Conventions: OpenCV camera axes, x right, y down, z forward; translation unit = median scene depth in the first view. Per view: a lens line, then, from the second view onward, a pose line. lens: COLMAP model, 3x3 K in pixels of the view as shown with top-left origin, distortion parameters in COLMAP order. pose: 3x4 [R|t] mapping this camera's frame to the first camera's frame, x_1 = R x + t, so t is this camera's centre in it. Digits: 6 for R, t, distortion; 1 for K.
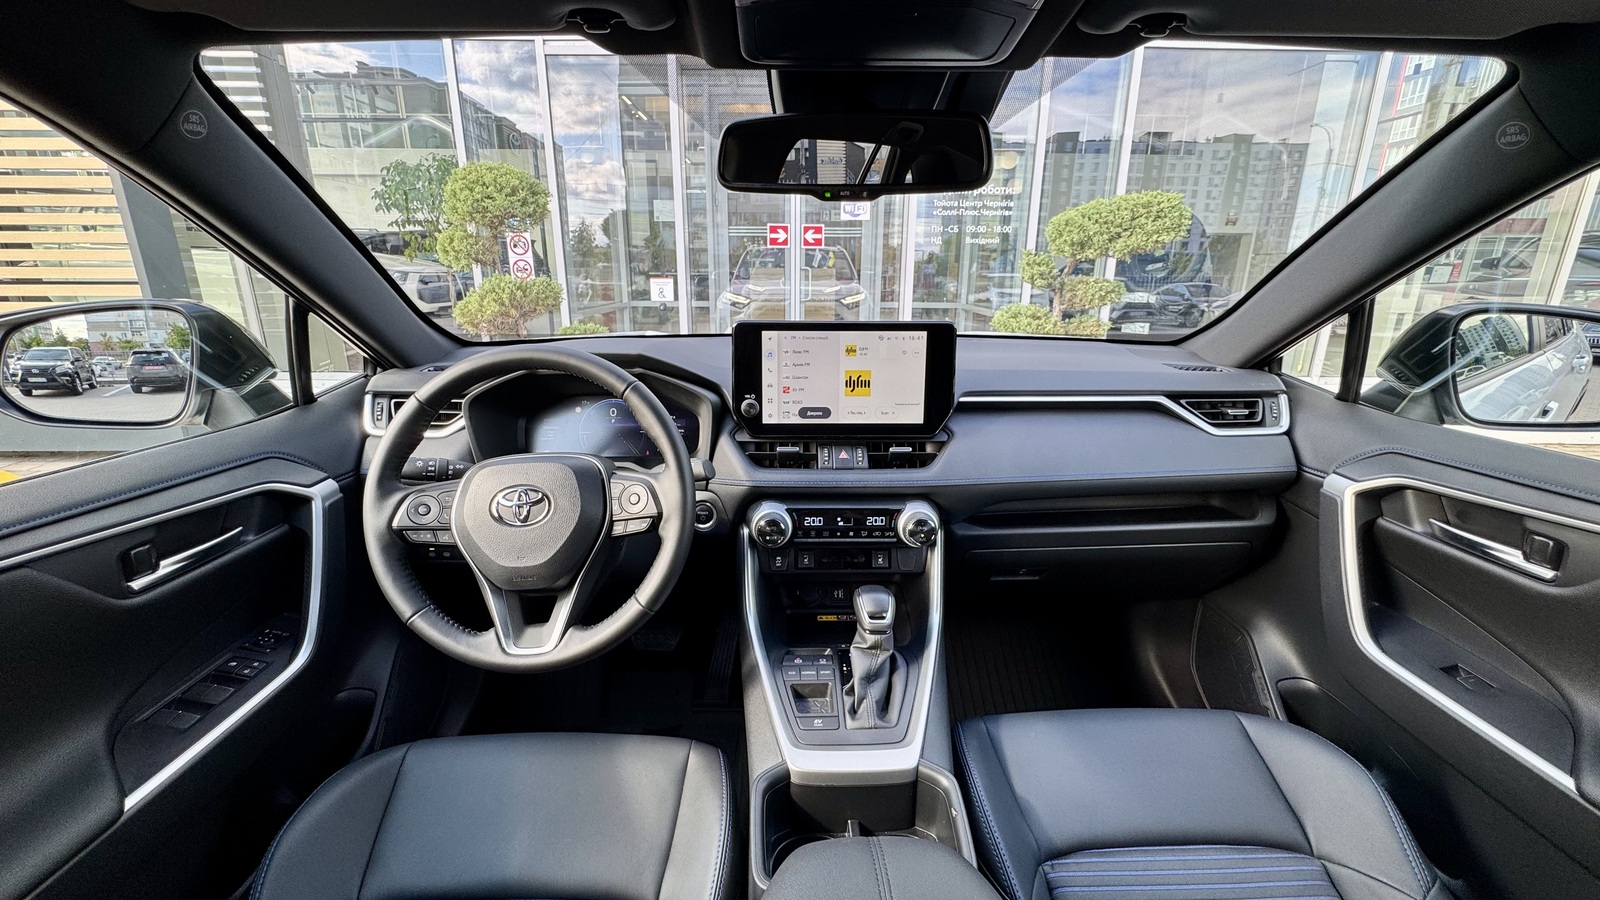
lens RADIAL K [[628.8, 0, 802.6], [0, 628.8, 445.1], [0, 0, 1]] dist [-0.013841, -0.000213]
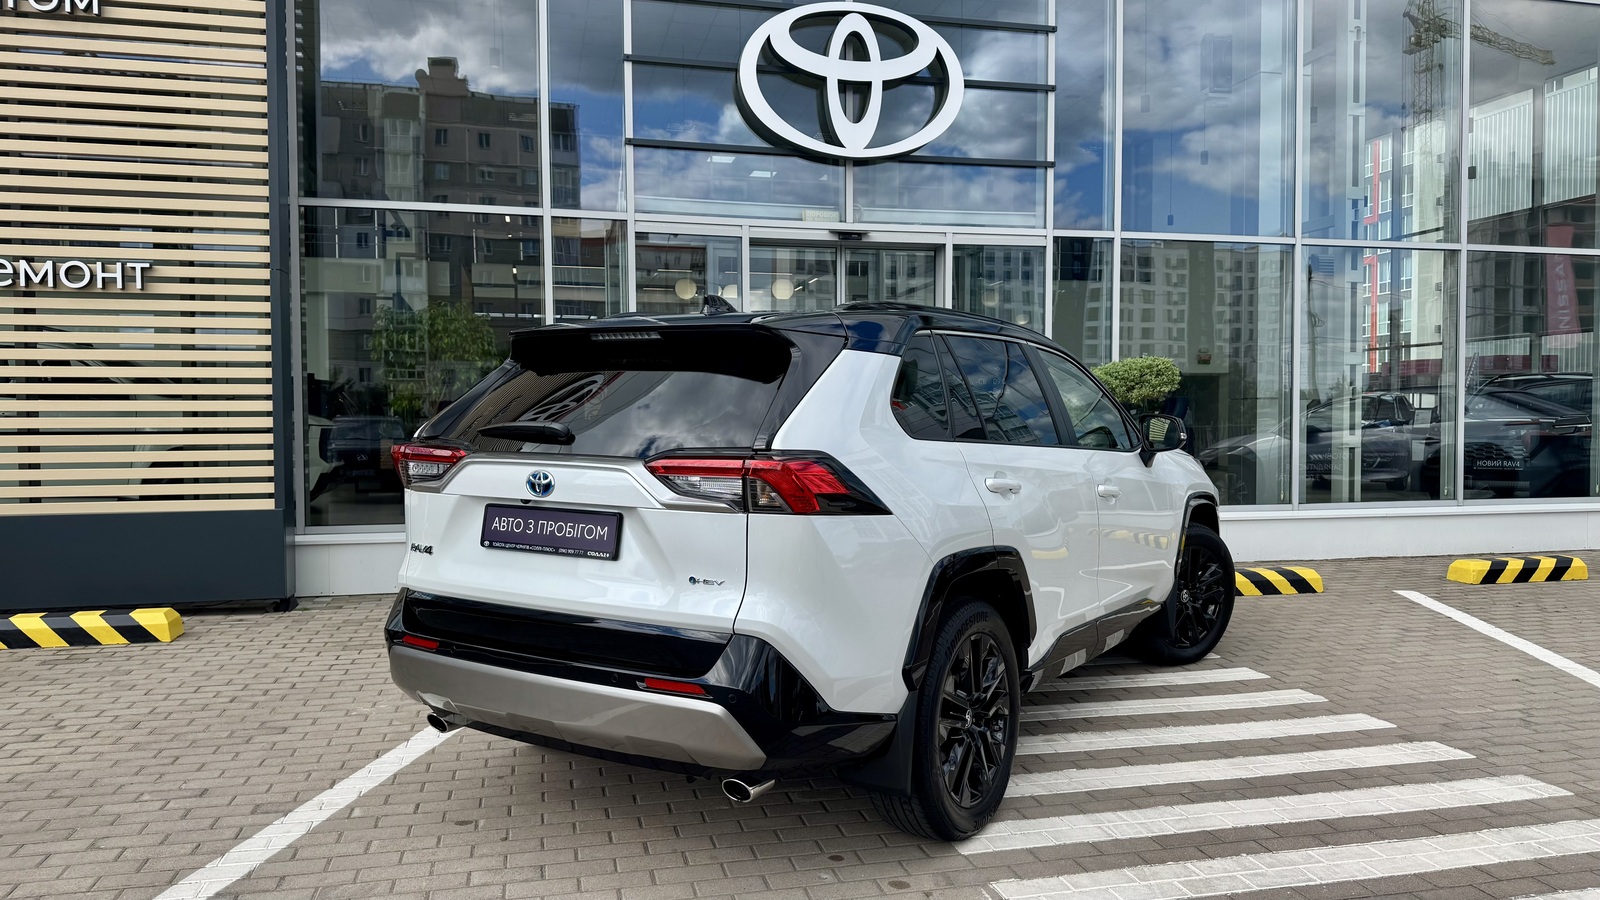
lens RADIAL K [[1148.0, 0, 800.0], [0, 1148.0, 450.0], [0, 0, 1]] dist [0.002668, -0.000399]
pose [[0.977877, -0.013854, 0.208719, -0.457879], [0.066274, 0.966919, -0.246323, 0.229079], [-0.198402, 0.254707, 0.946447, -0.747047]]
